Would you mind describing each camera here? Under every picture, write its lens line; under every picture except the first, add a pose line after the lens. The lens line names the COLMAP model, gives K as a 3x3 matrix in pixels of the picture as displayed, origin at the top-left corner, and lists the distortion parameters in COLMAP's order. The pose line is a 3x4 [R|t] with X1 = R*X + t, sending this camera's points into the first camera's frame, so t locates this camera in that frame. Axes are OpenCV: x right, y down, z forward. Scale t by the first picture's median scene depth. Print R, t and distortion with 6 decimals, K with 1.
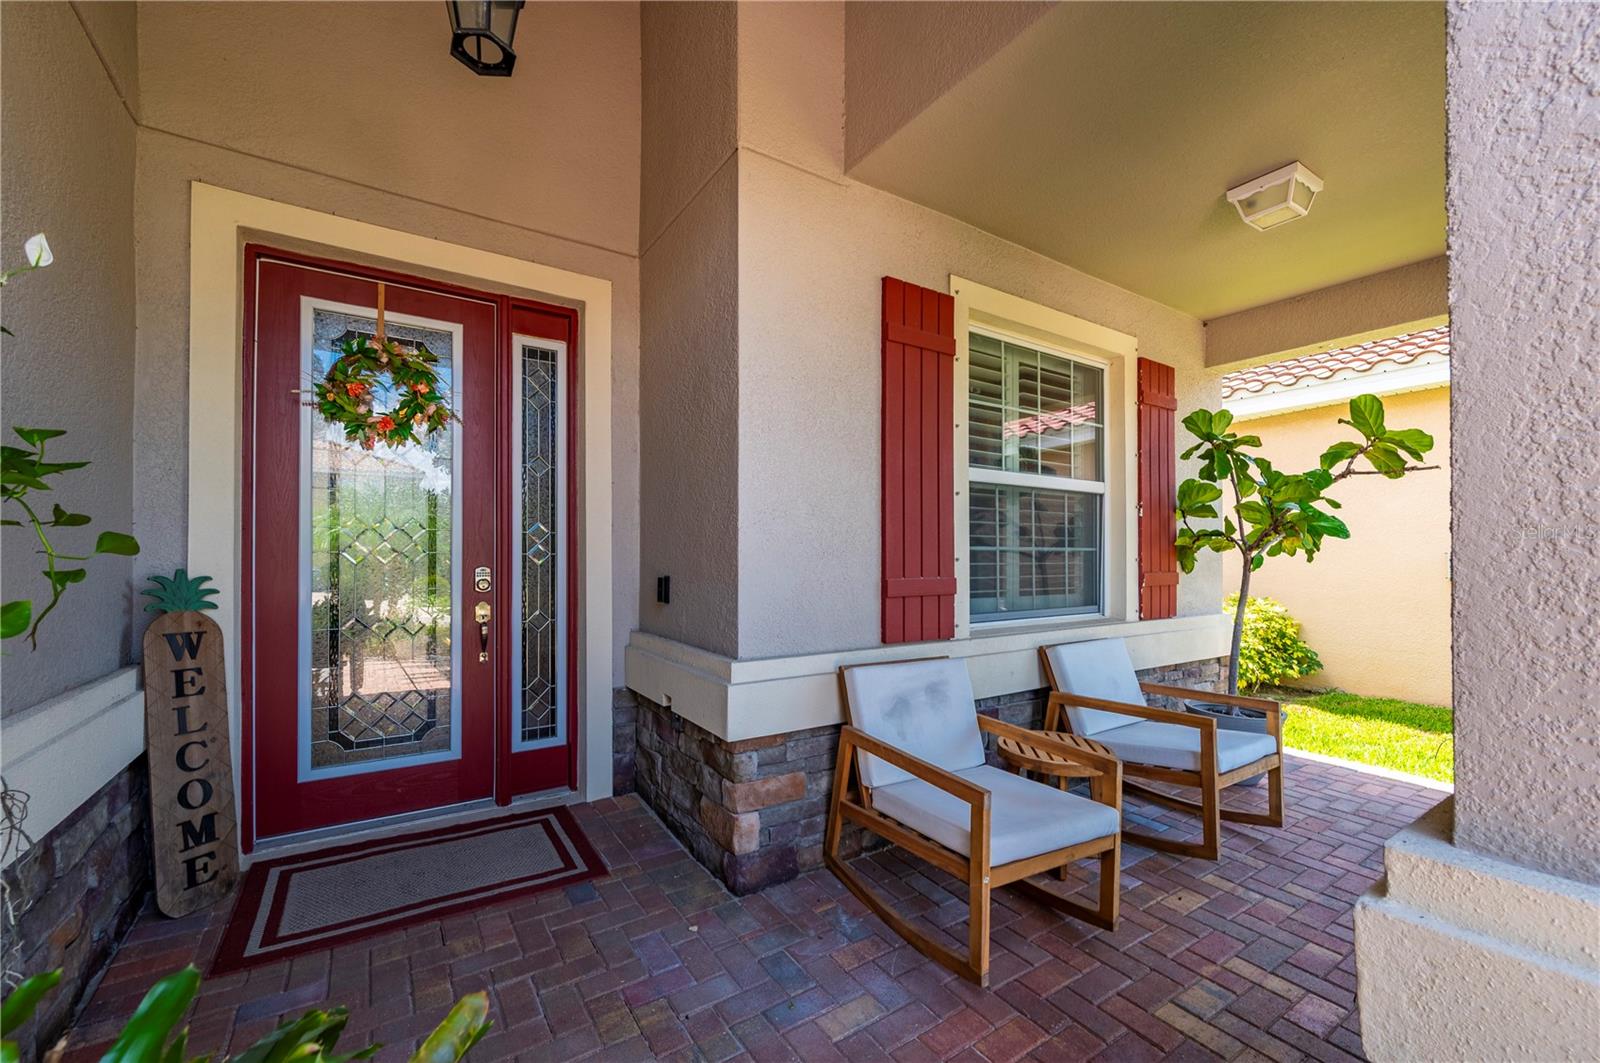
lens RADIAL K [[645.3, 0, 815.7], [0, 645.3, 554.2], [0, 0, 1]] dist [0.004641, -0.001005]
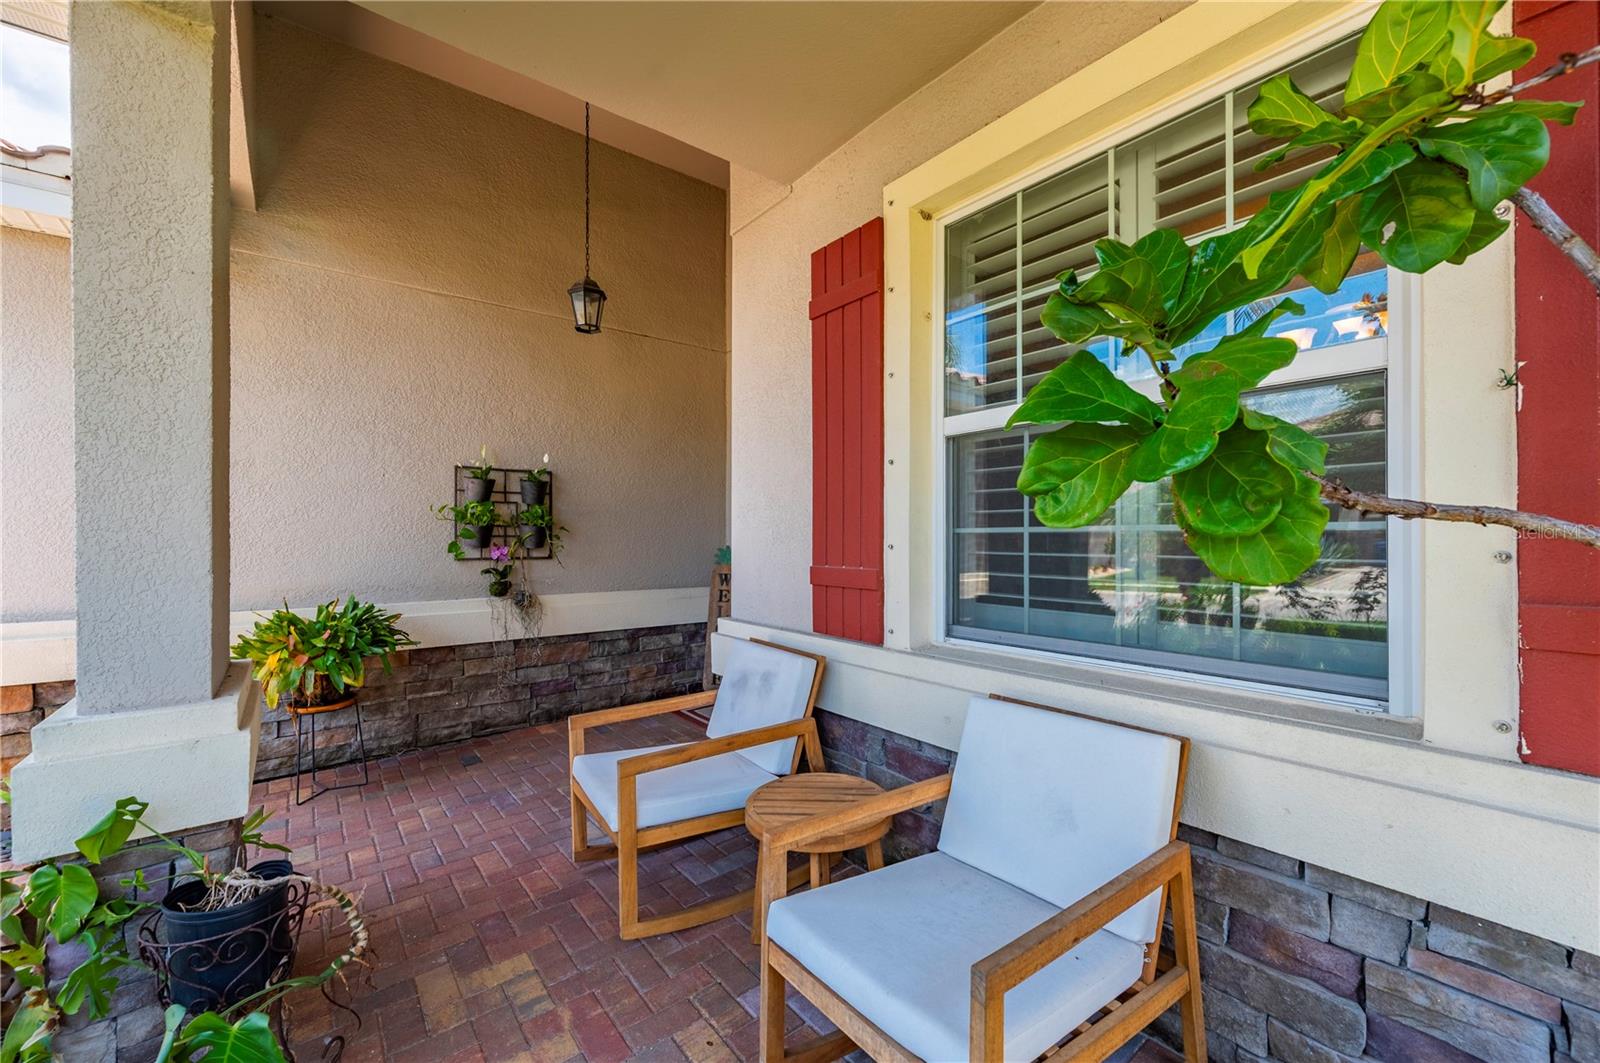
lens RADIAL K [[645.3, 0, 794.2], [0, 645.3, 535.9], [0, 0, 1]] dist [0.004641, -0.001005]
pose [[0.072269, -0.003088, -0.997380, 1.005492], [0.005647, 0.999980, -0.002687, -0.002996], [0.997369, -0.005438, 0.072285, 0.843763]]
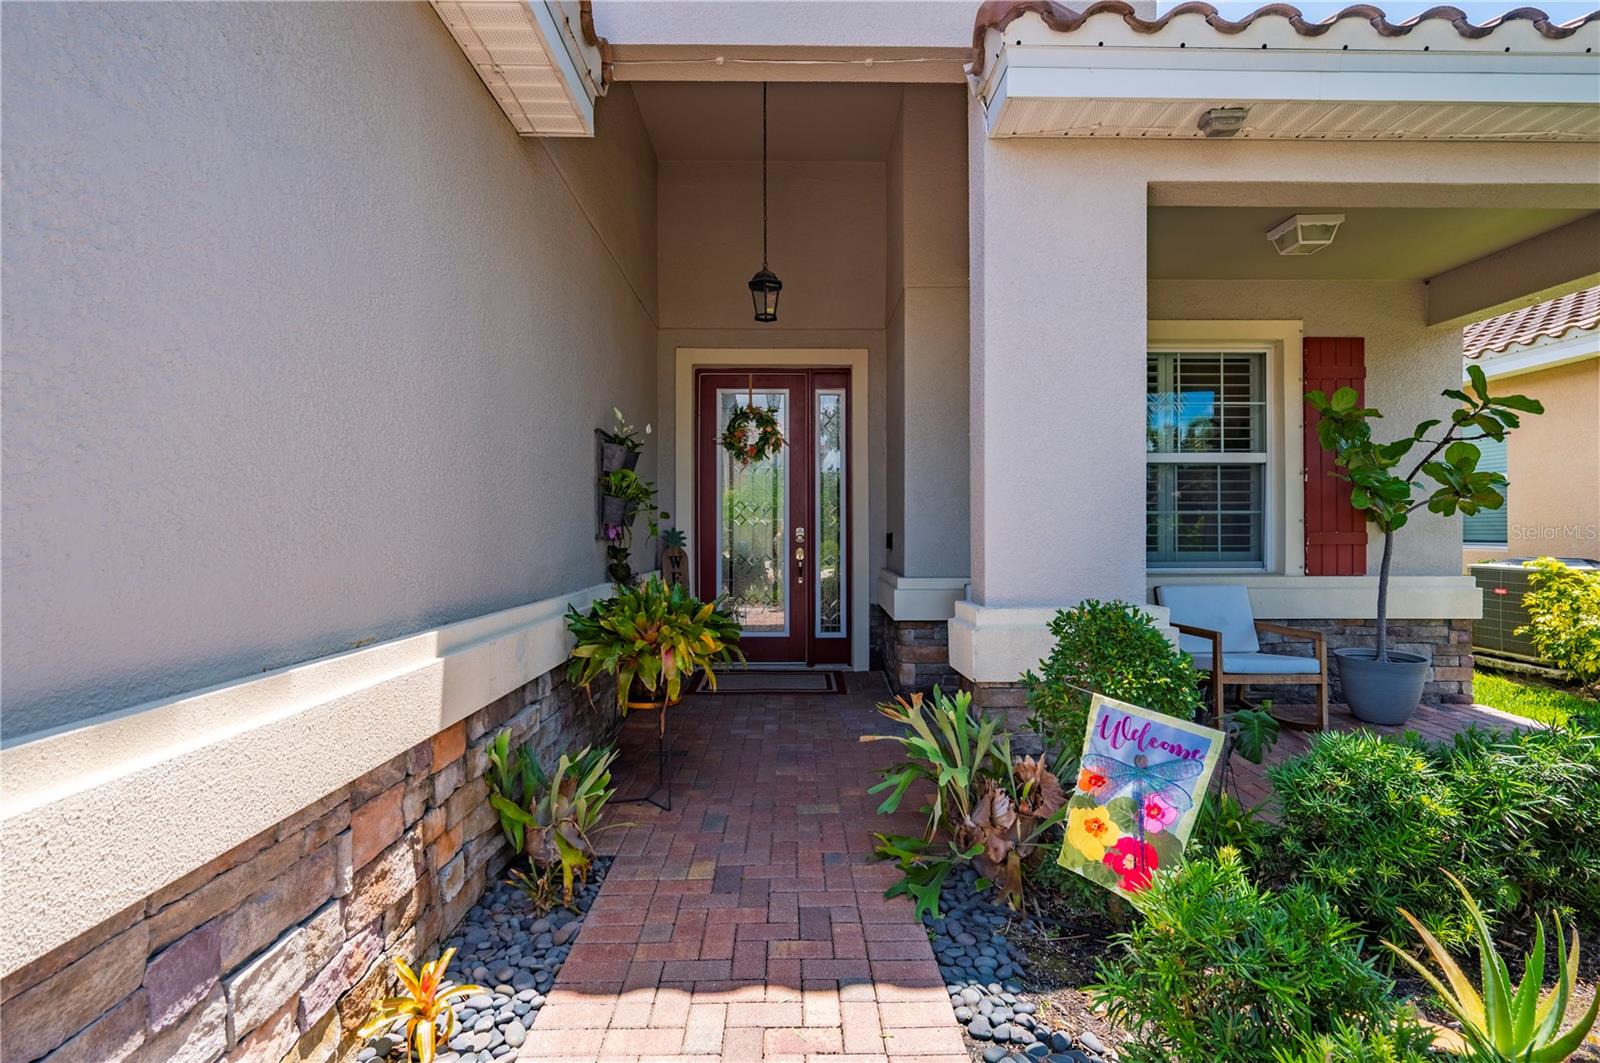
lens RADIAL K [[785.2, 0, 803.7], [0, 785.2, 529.7], [0, 0, 1]] dist [-0.000860, -0.000170]
pose [[0.830811, -0.003823, -0.556542, 0.695262], [0.006012, 0.999980, 0.002107, 0.021563], [0.556523, -0.005097, 0.830817, -0.774811]]
